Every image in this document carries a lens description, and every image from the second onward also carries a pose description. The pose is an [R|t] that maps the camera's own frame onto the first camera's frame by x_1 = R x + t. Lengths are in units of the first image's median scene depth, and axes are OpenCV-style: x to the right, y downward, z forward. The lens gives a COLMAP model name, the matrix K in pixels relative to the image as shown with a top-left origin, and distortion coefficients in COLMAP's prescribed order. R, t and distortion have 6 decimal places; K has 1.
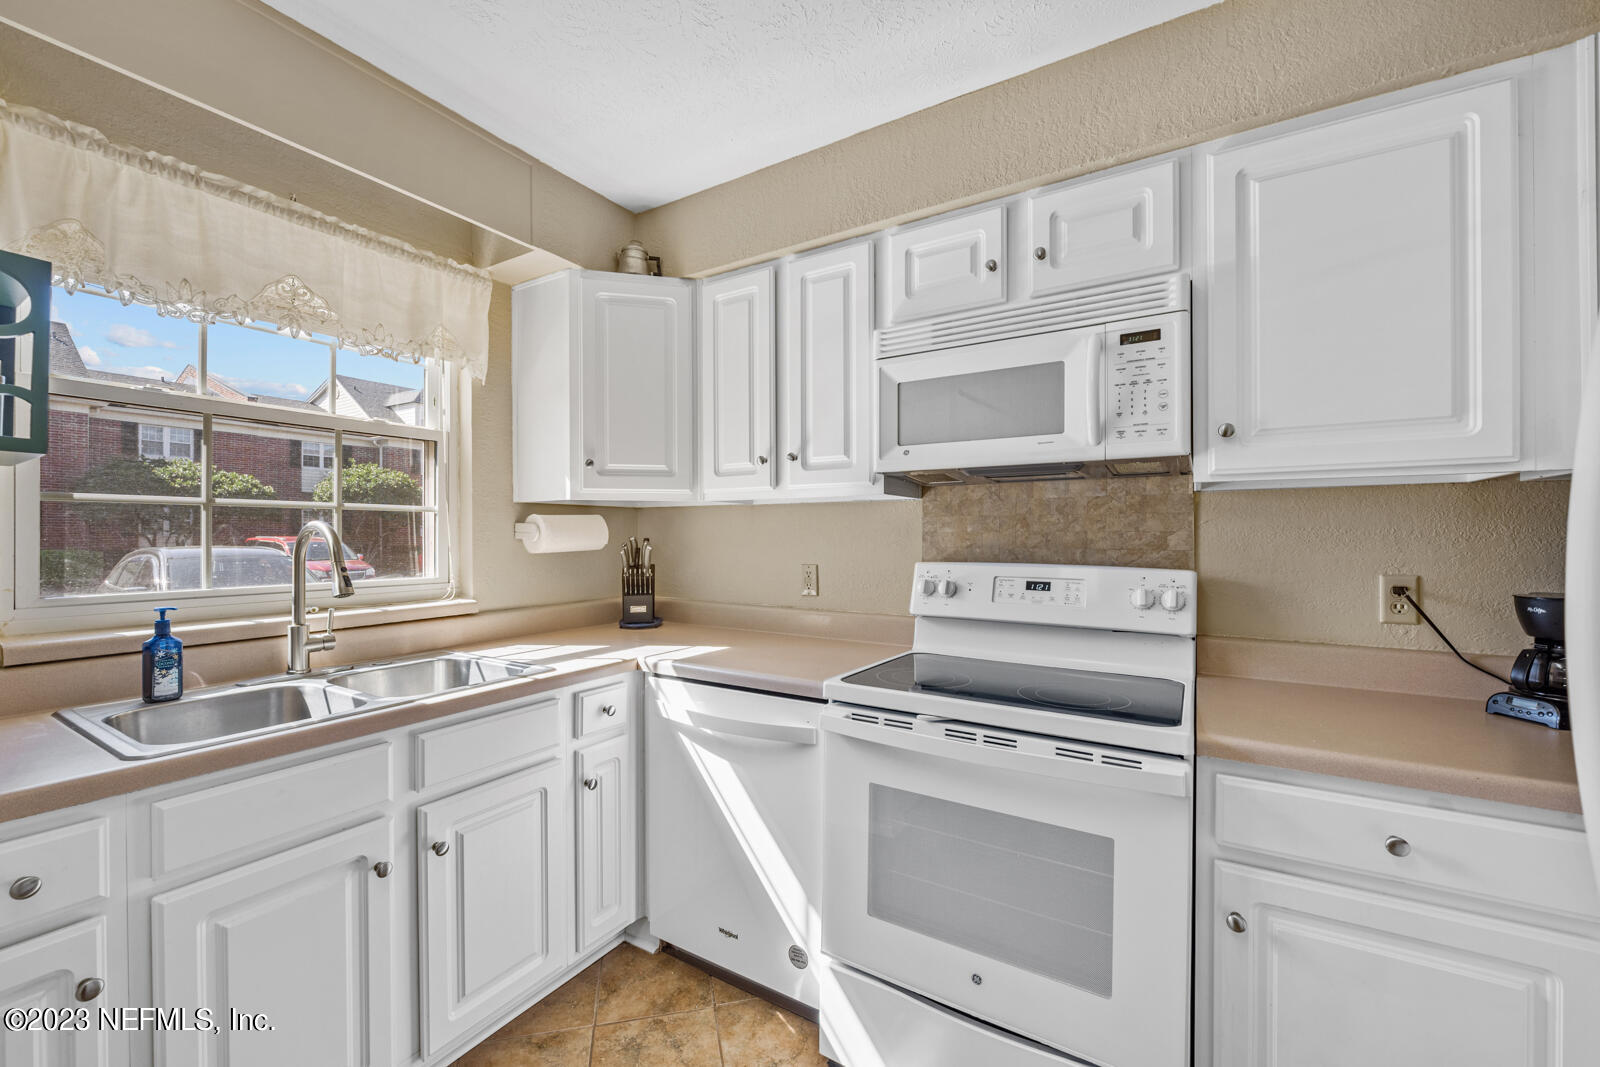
lens RADIAL K [[643.0, 0, 801.1], [0, 643.0, 538.5], [0, 0, 1]] dist [-0.005770, 0.000617]
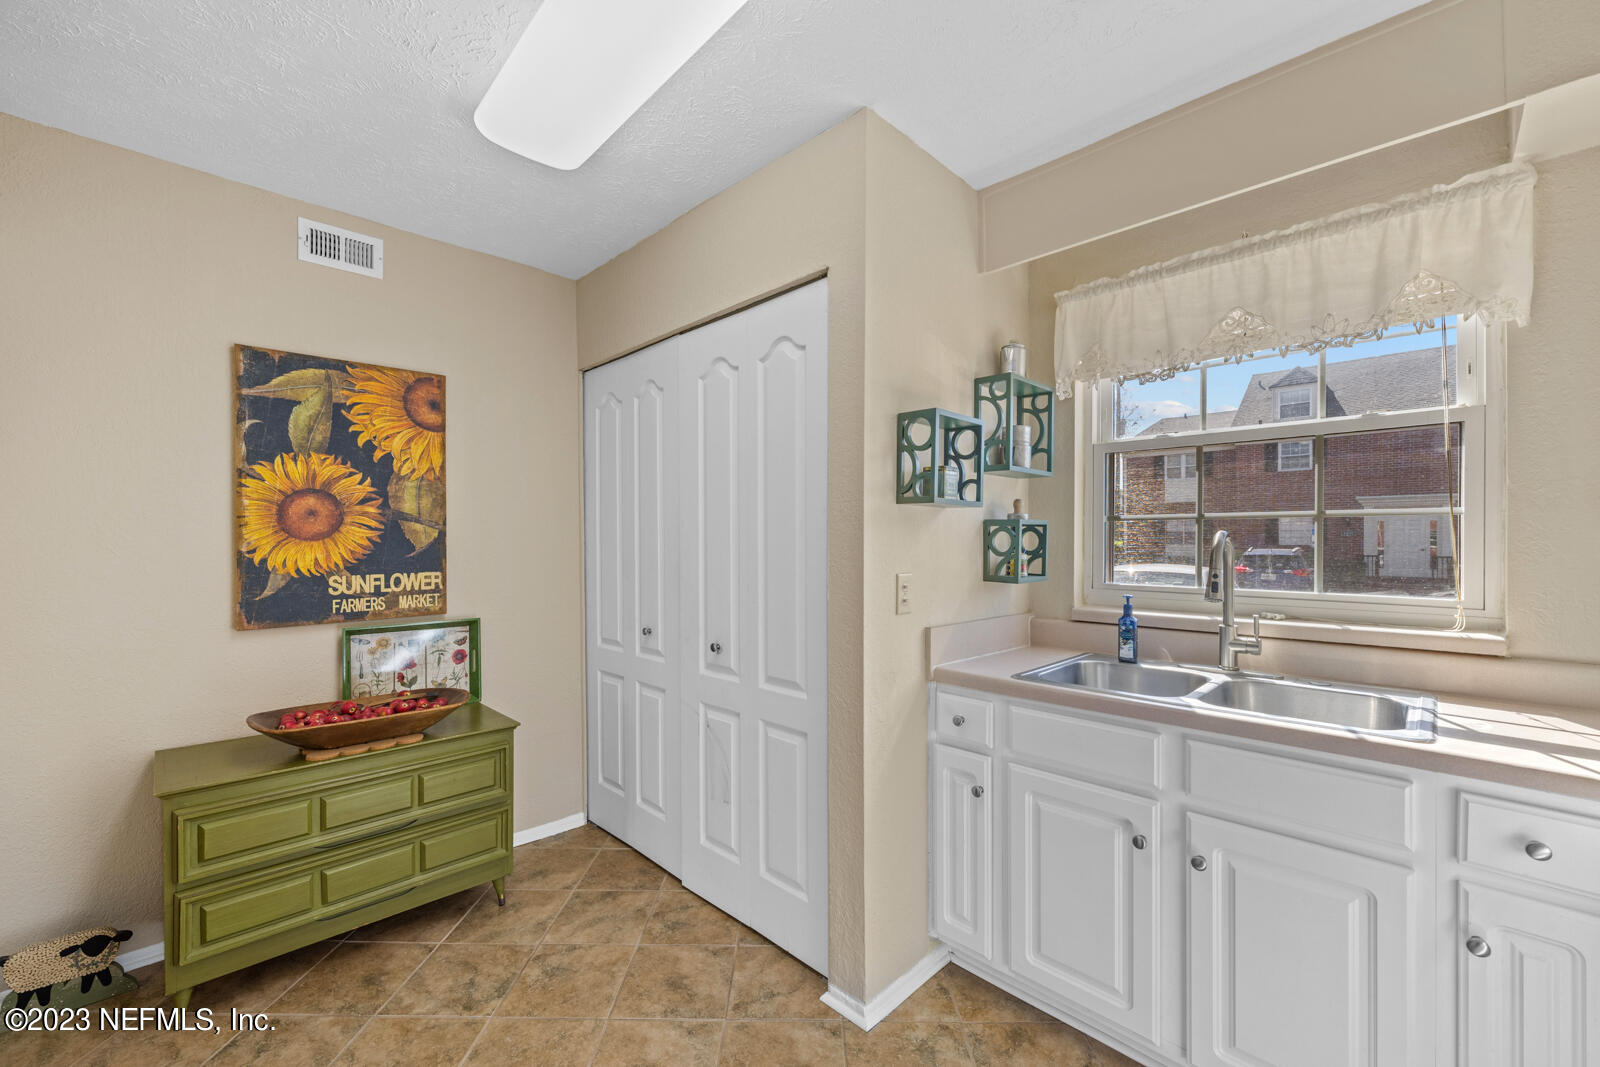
lens RADIAL K [[643.0, 0, 789.6], [0, 643.0, 542.6], [0, 0, 1]] dist [-0.005770, 0.000617]
pose [[-0.243476, 0.001215, -0.969906, 0.468428], [-0.008632, 0.999957, 0.003420, -0.005089], [0.969868, 0.009205, -0.243455, 0.537489]]
